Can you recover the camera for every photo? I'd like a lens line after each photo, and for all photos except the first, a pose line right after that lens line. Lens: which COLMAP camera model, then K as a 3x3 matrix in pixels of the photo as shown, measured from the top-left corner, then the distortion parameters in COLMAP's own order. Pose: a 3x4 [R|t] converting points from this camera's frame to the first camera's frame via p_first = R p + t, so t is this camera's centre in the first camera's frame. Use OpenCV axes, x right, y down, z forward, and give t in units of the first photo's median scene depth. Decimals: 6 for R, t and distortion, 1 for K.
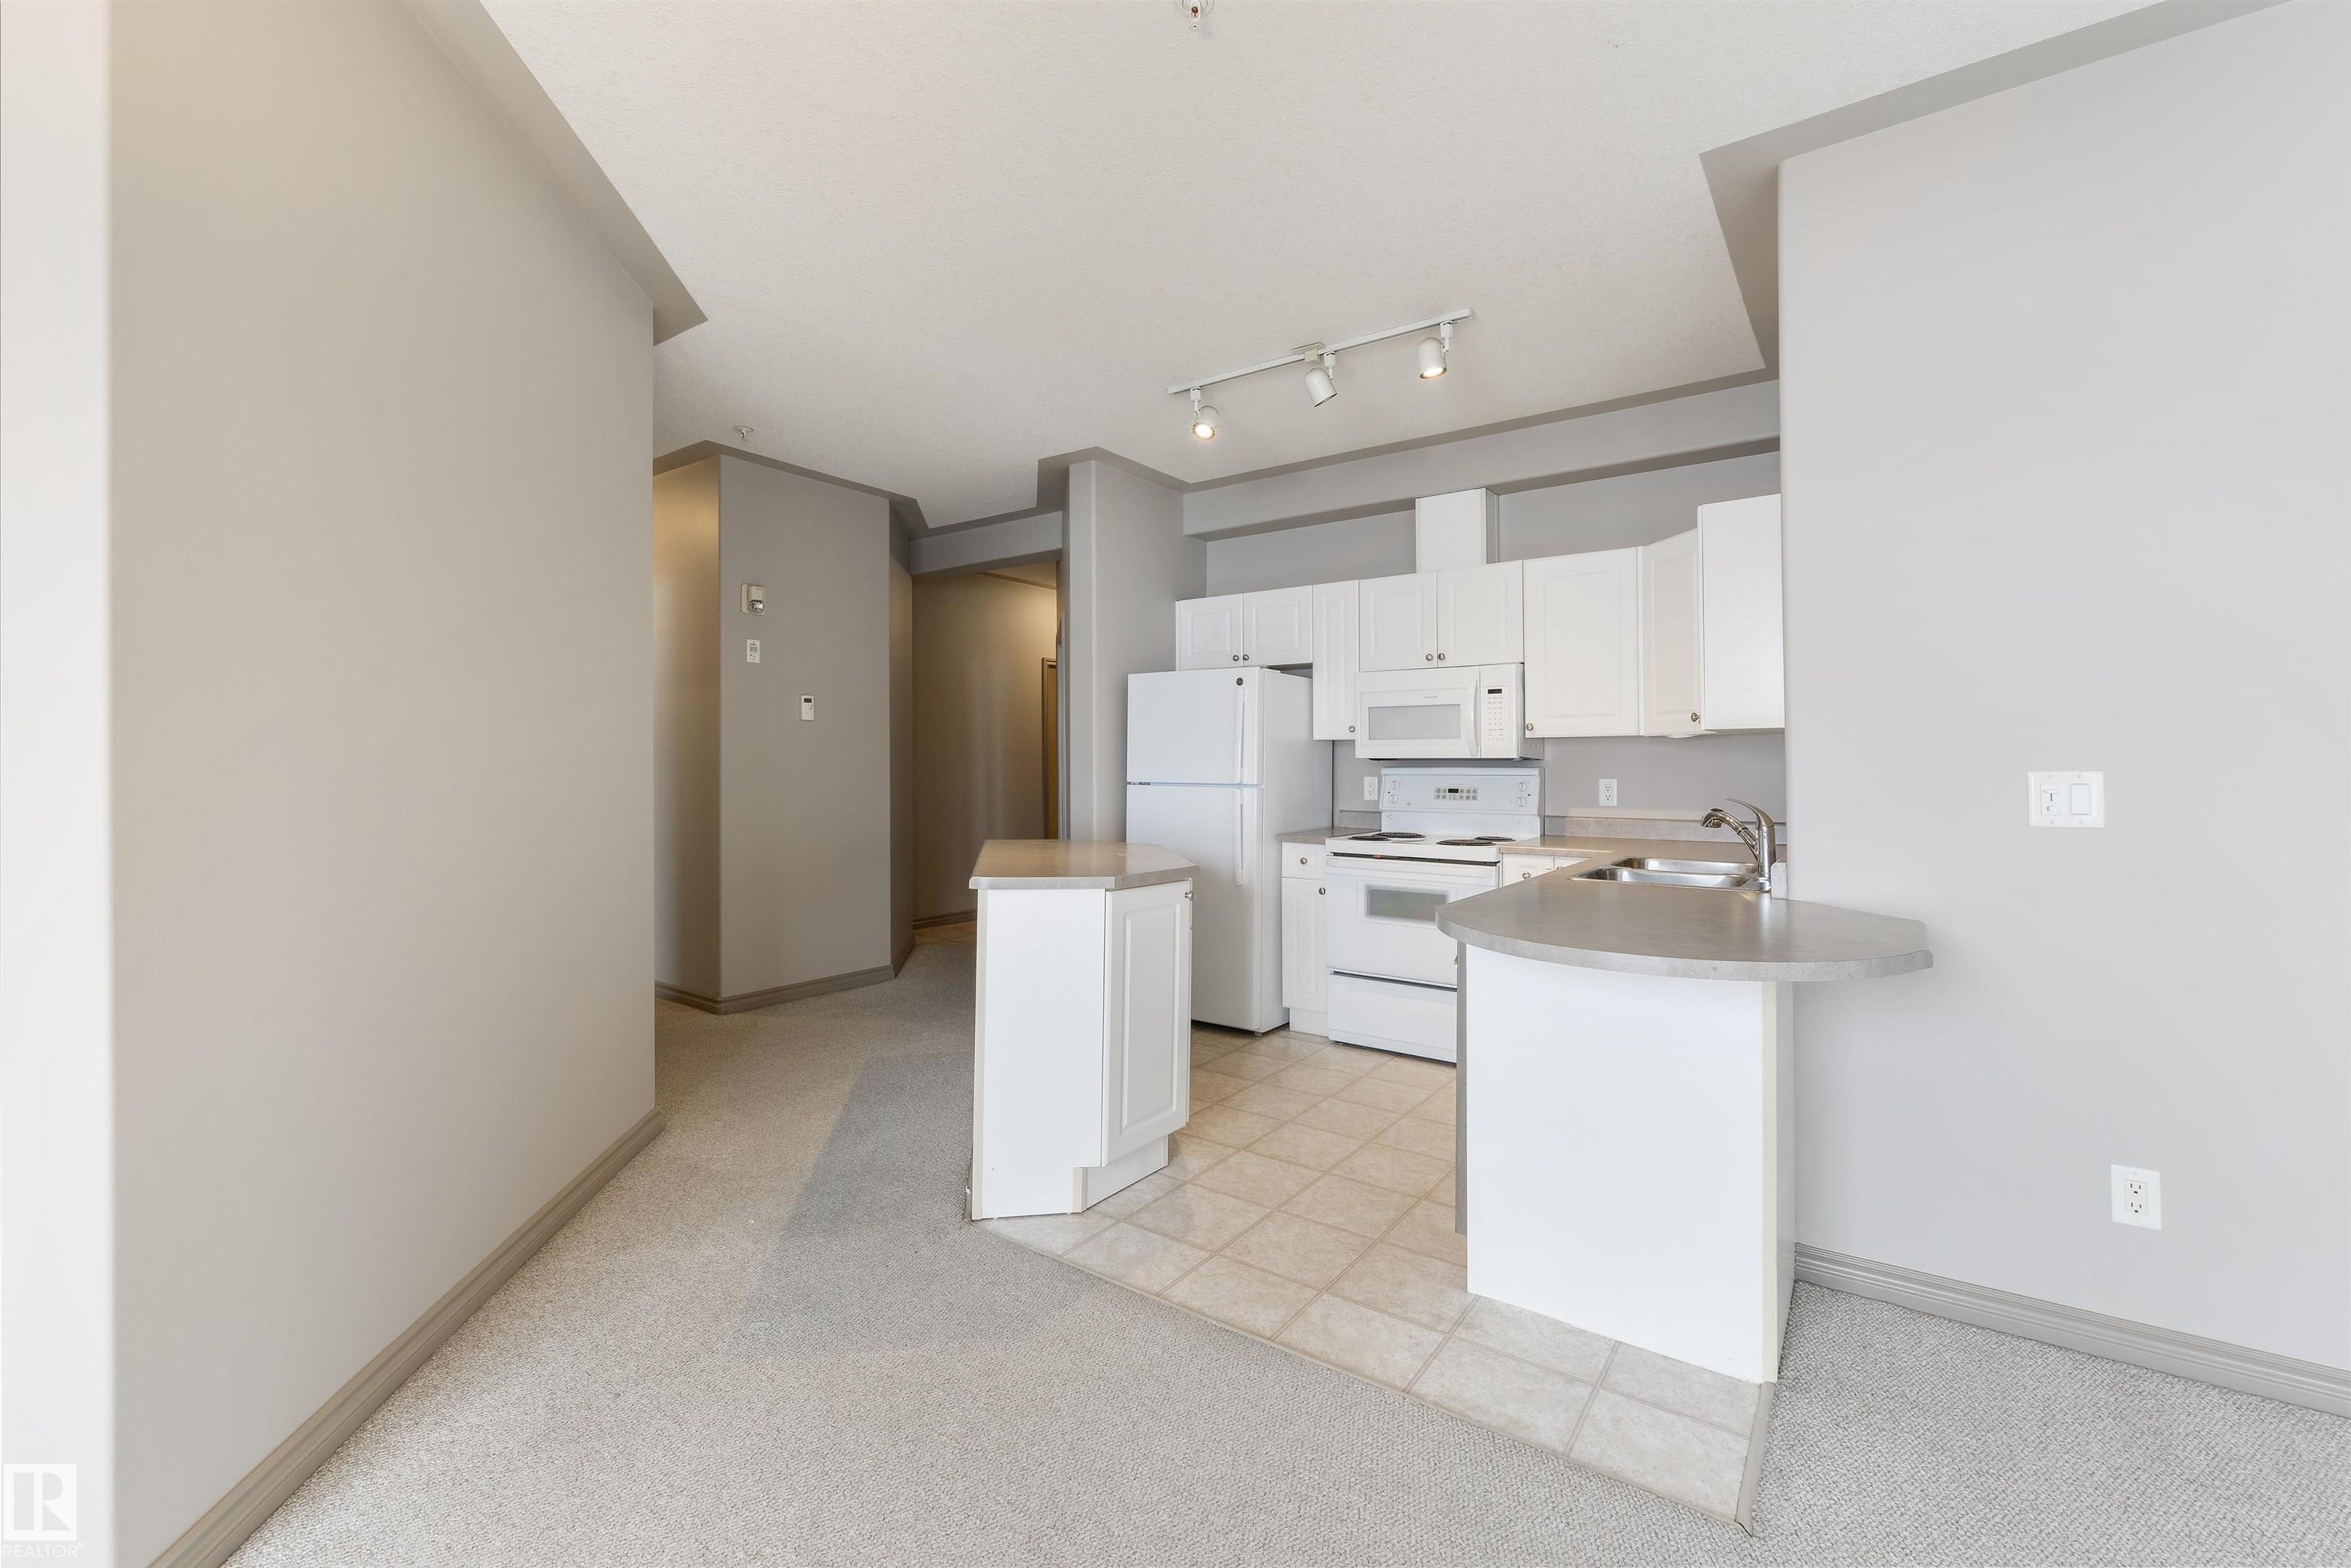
lens RADIAL K [[980.8, 0, 1189.9], [0, 980.8, 755.4], [0, 0, 1]] dist [-0.001052, -0.001709]
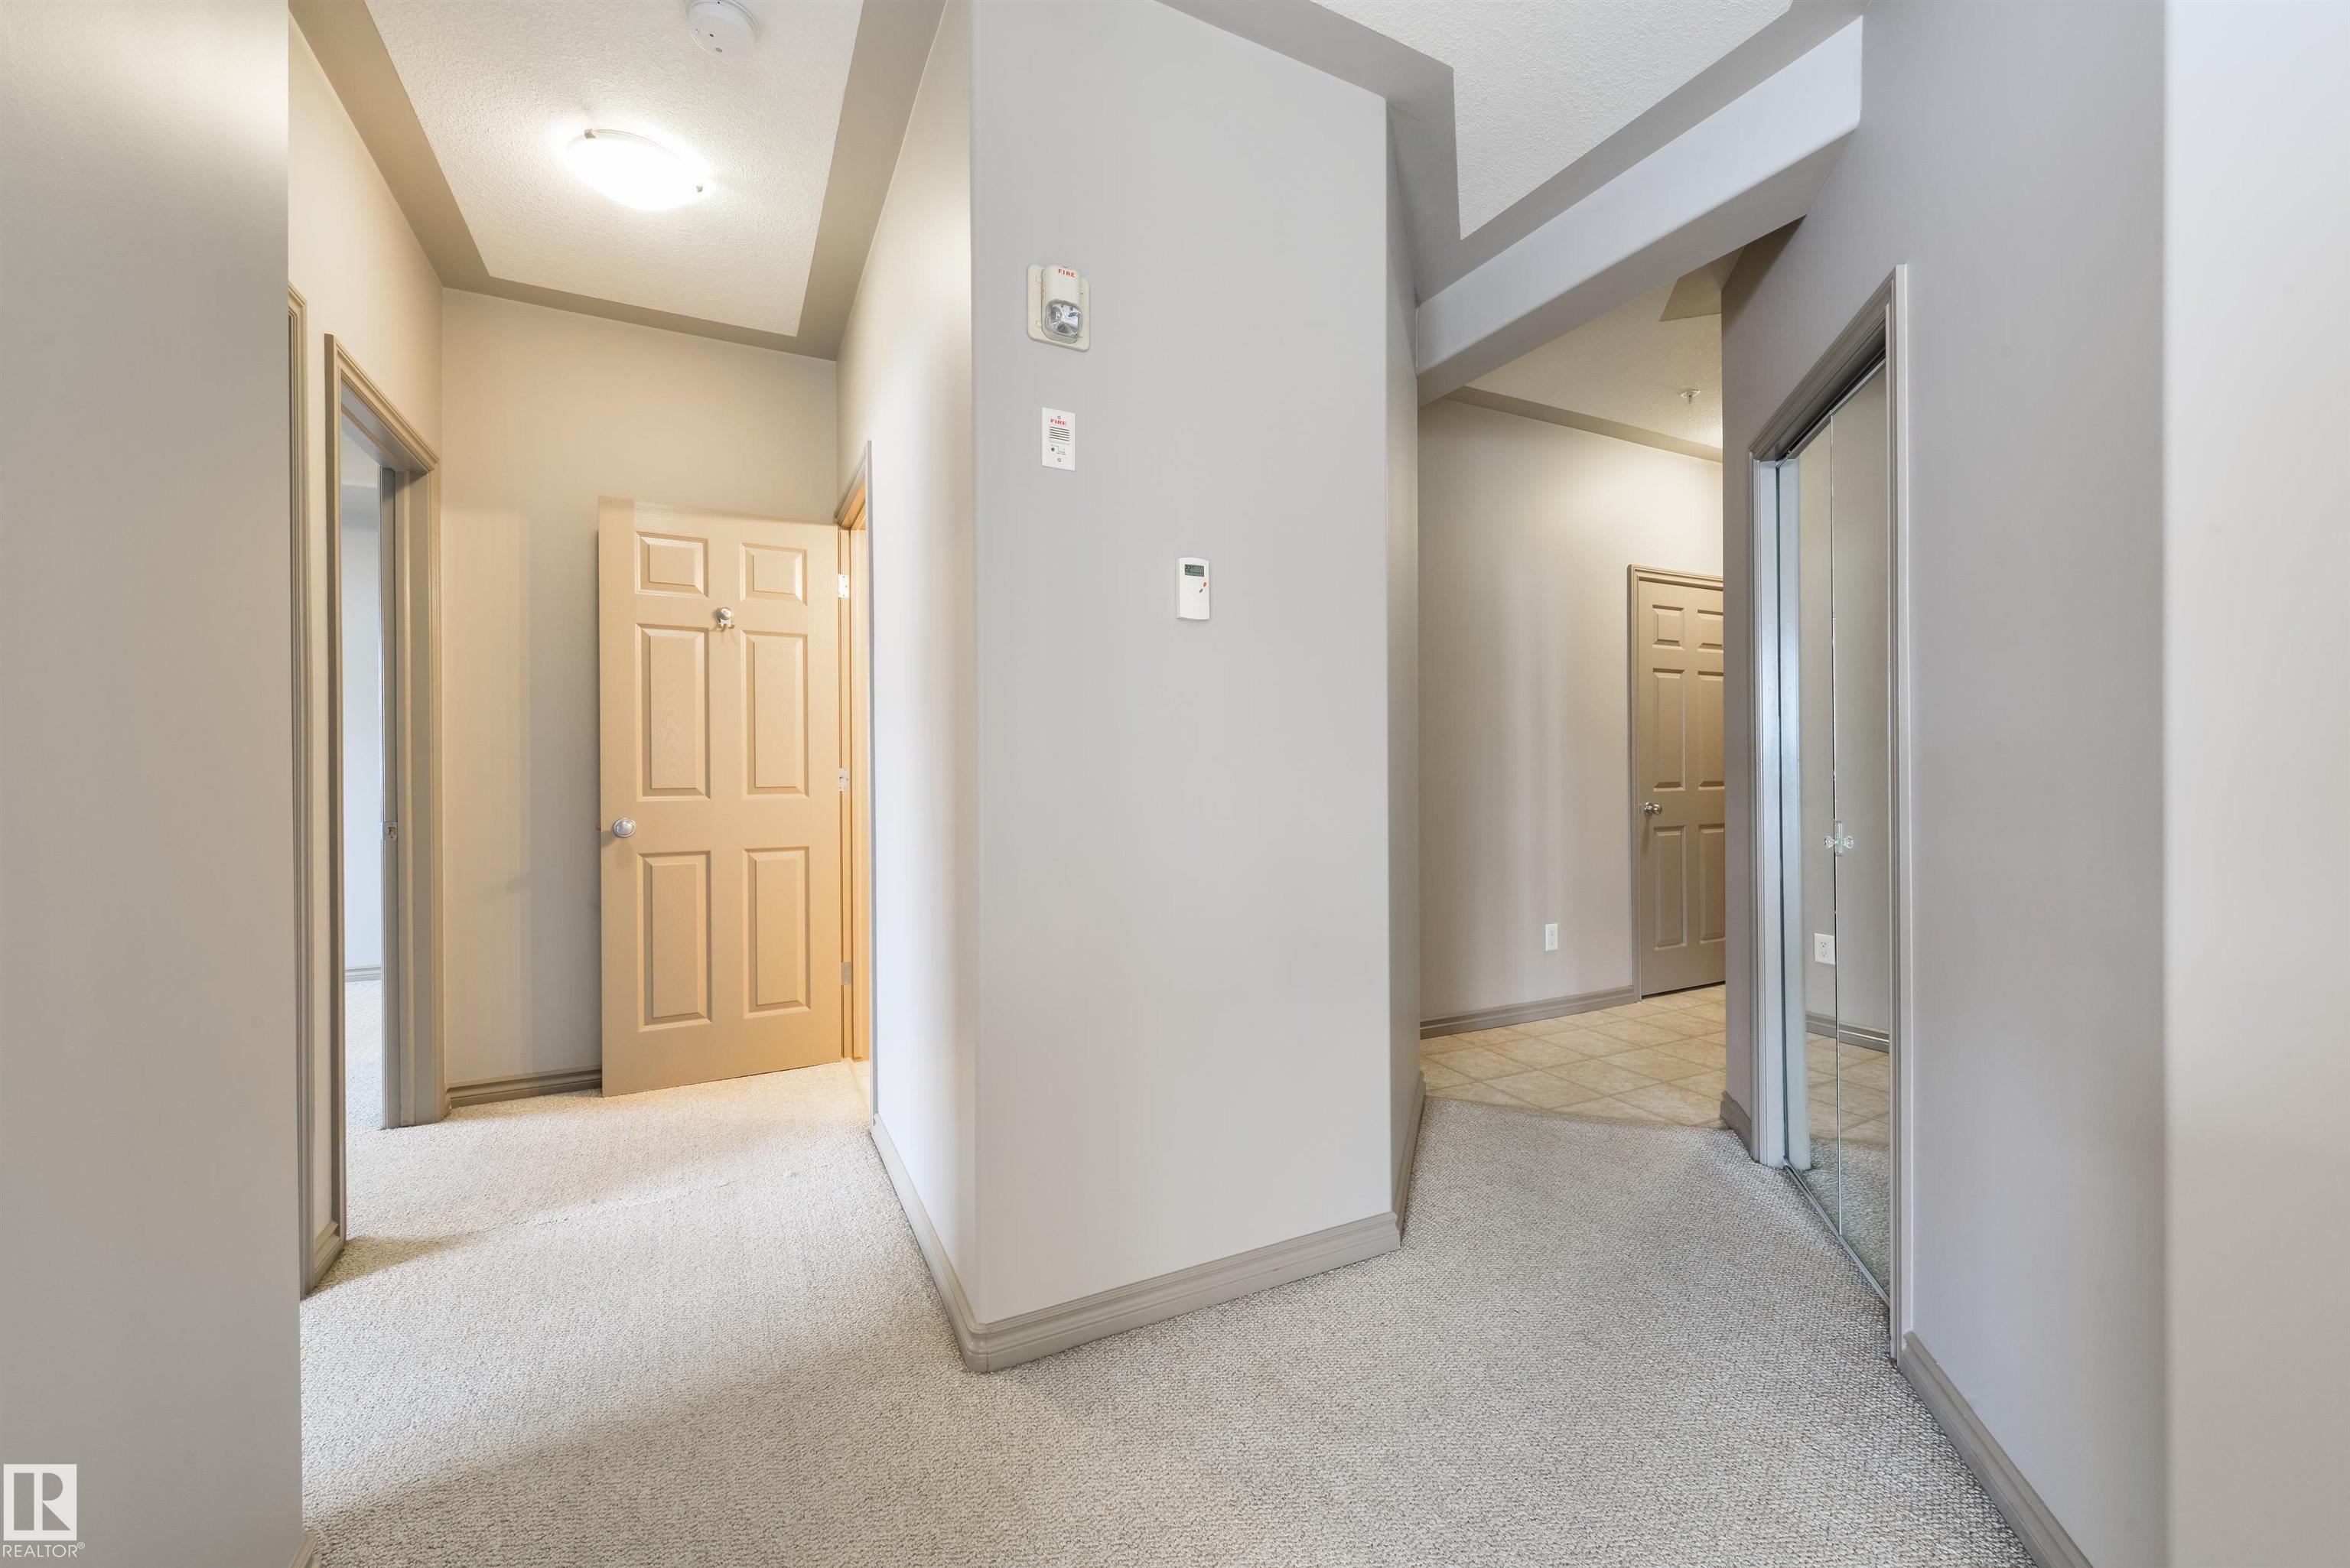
lens RADIAL K [[924.5, 0, 1190.2], [0, 924.5, 773.6], [0, 0, 1]] dist [0.005583, -0.002953]
pose [[0.890825, 0.002514, -0.454339, -0.262283], [0.004120, 0.999899, 0.013610, 0.026630], [0.454327, -0.013996, 0.890725, 0.791097]]
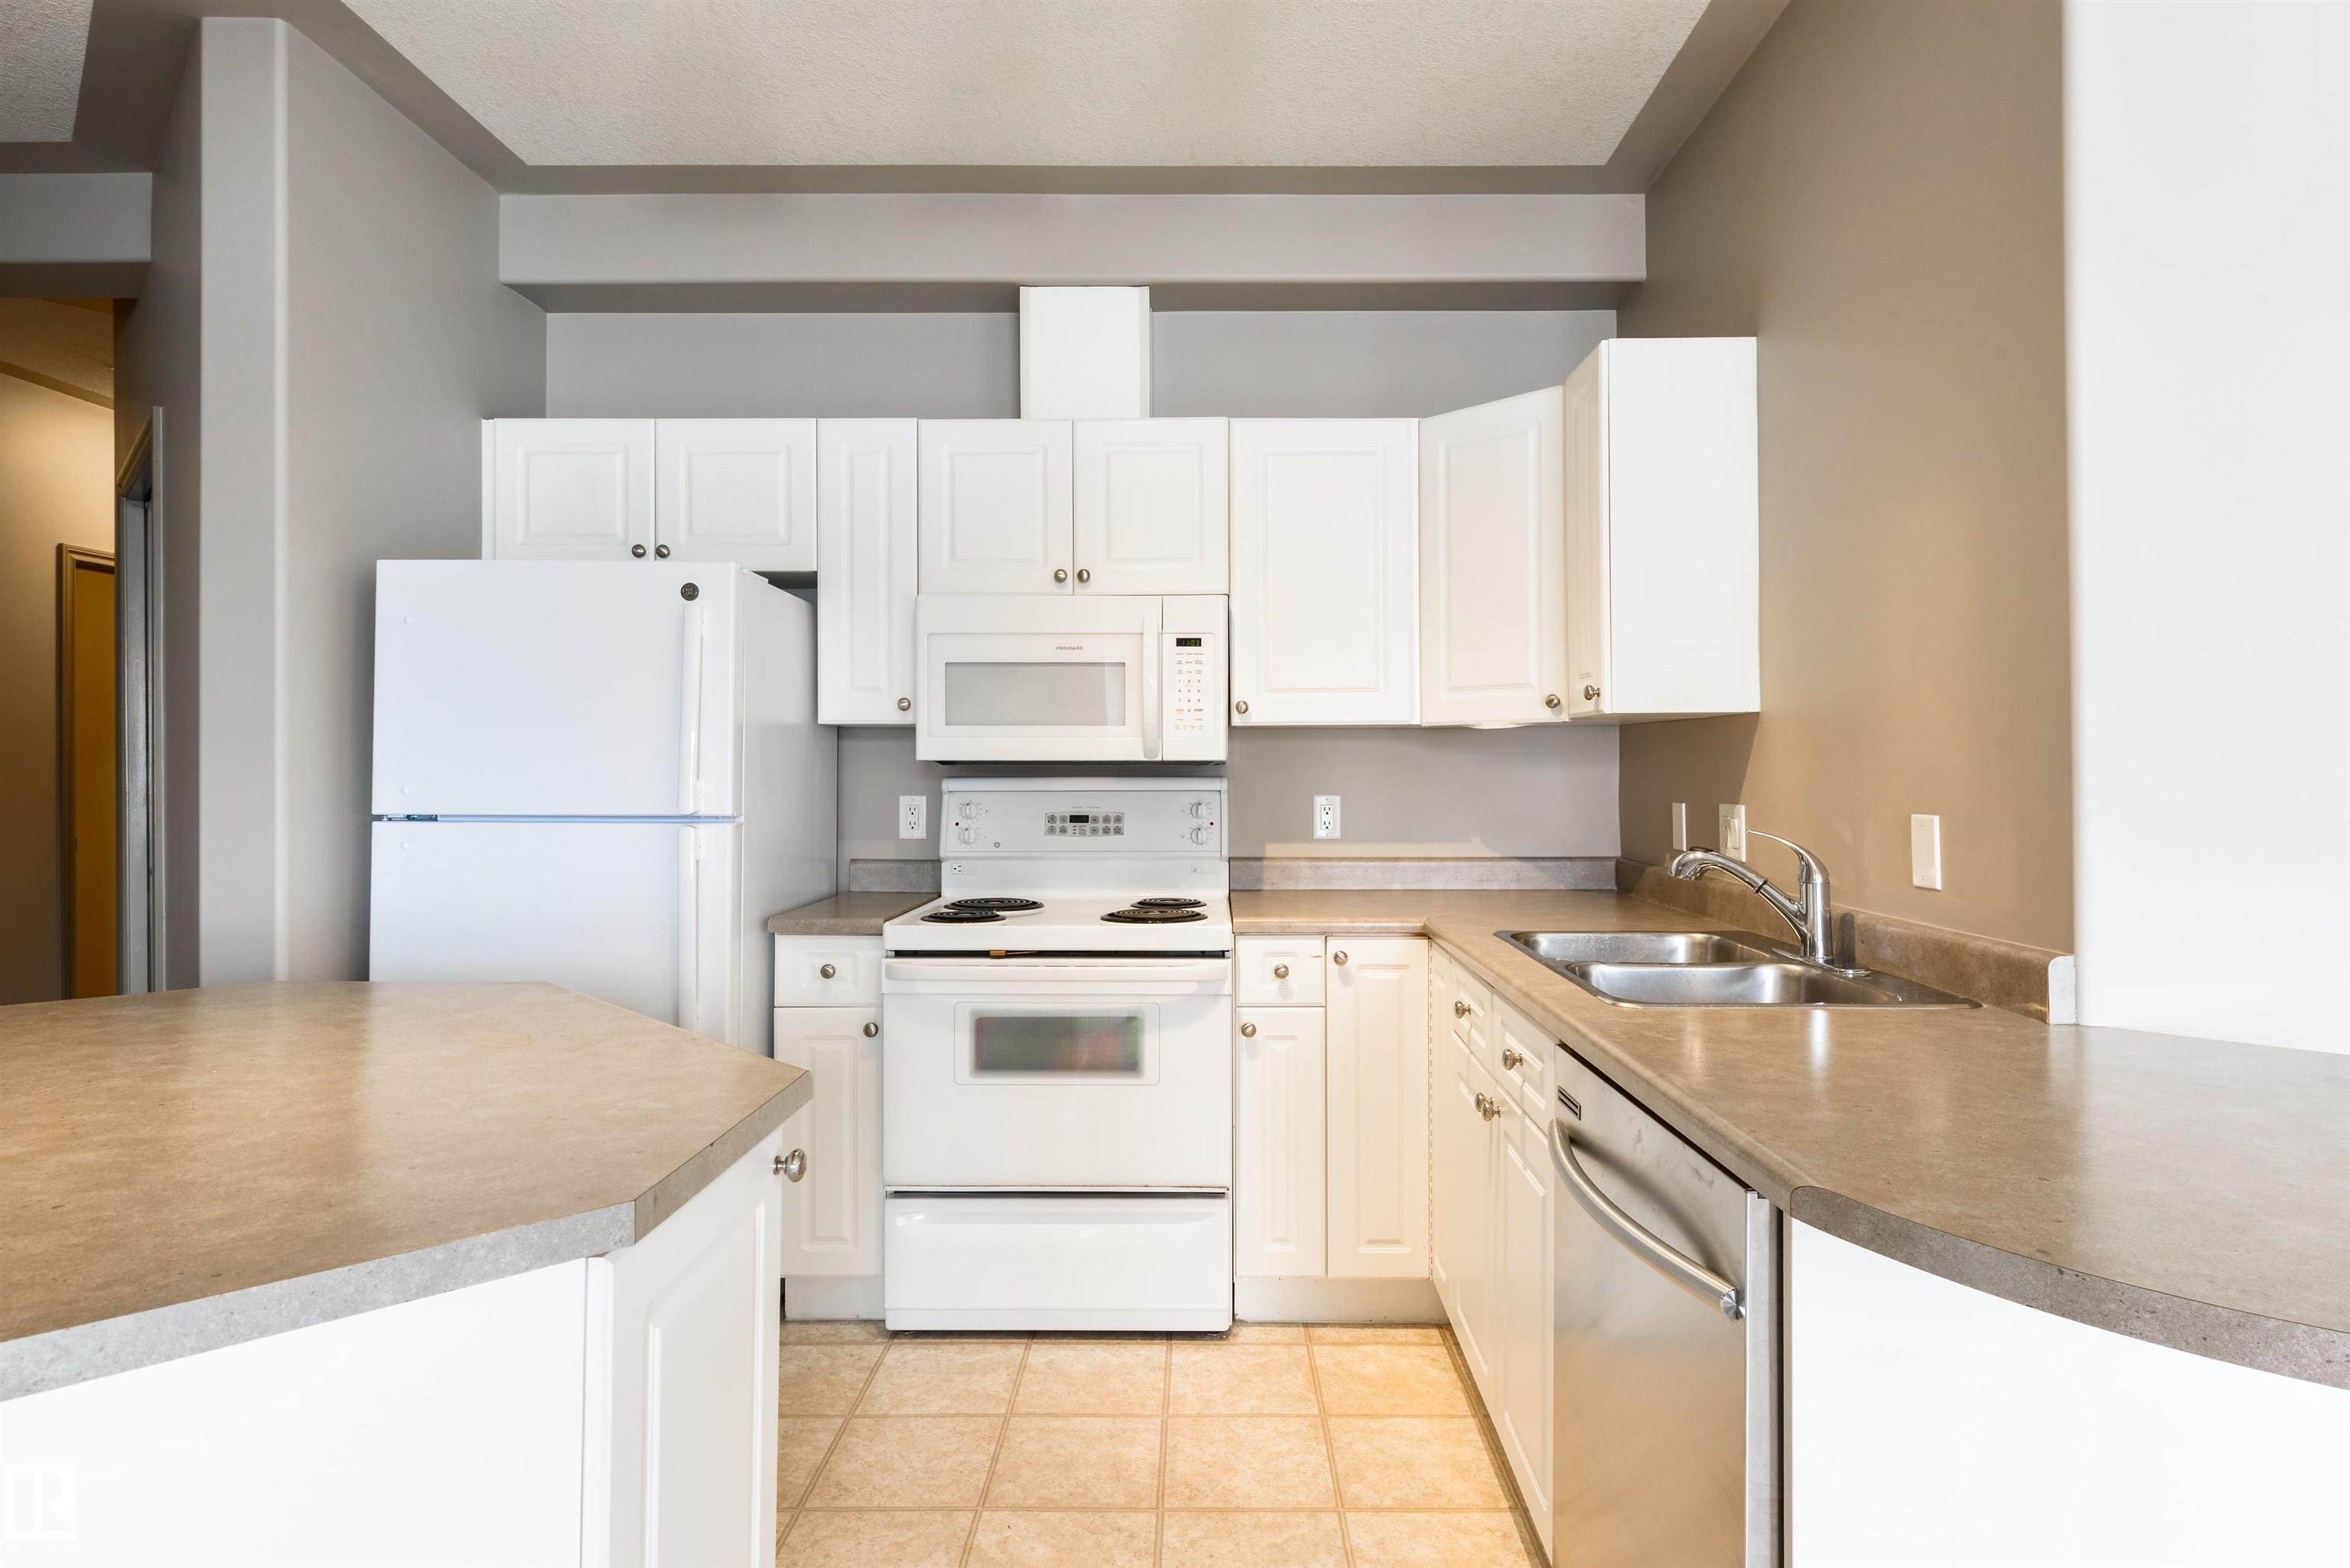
lens RADIAL K [[1242.9, 0, 1208.5], [0, 1242.9, 760.0], [0, 0, 1]] dist [-0.001409, -0.000895]
pose [[0.815729, 0.004481, 0.578418, -0.090760], [-0.003895, 0.999990, -0.002254, 0.003677], [-0.578422, -0.000415, 0.815738, 0.406314]]
